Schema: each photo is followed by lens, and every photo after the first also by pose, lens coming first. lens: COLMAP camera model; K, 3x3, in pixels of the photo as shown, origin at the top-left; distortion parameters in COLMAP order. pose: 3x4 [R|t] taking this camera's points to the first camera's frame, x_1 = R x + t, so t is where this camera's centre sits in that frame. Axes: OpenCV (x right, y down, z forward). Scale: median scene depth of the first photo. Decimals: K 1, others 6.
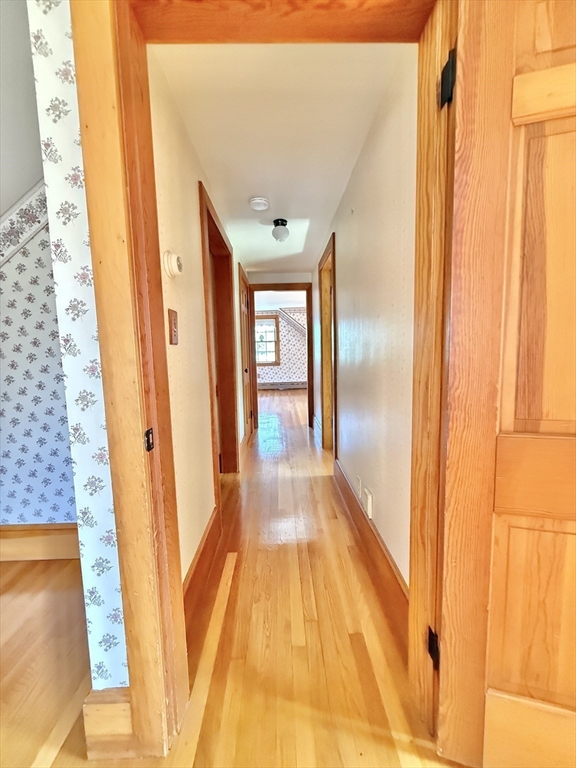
lens RADIAL K [[305.1, 0, 288.0], [0, 305.1, 384.0], [0, 0, 1]] dist [-0.007458, 0.000203]
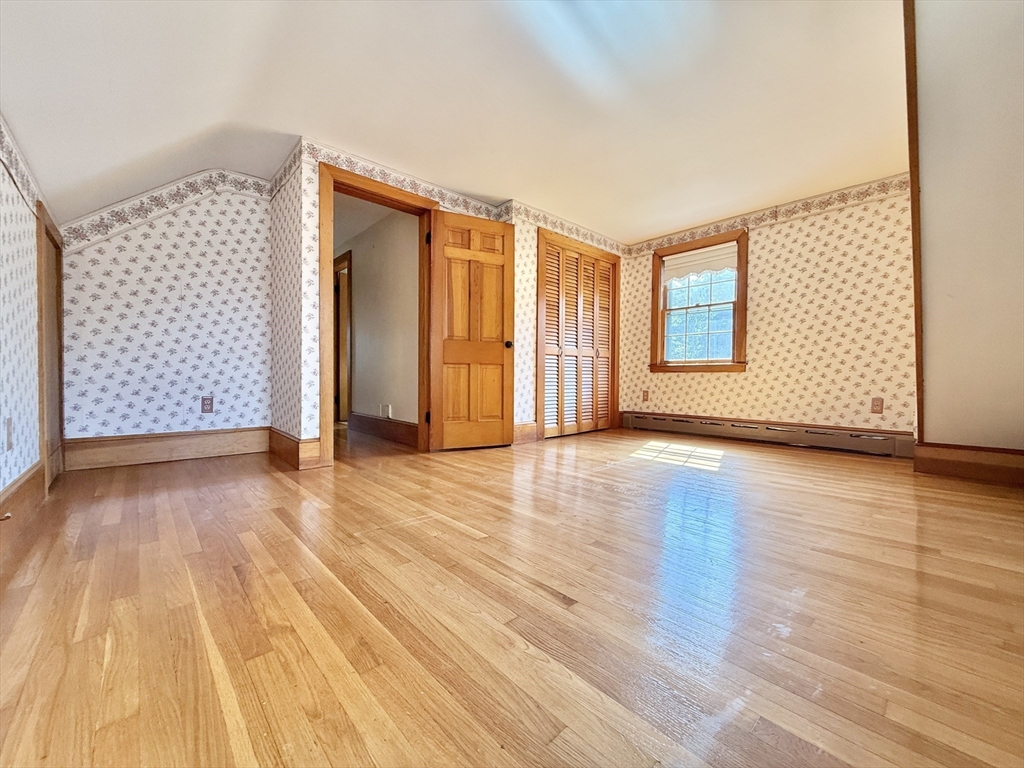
lens RADIAL K [[406.8, 0, 512.0], [0, 406.8, 384.0], [0, 0, 1]] dist [-0.007458, 0.000203]
pose [[0.754030, 0.018137, 0.656589, -1.706889], [0.044722, 0.995881, -0.078868, 1.029970], [-0.655315, 0.088833, 0.750114, -2.853386]]
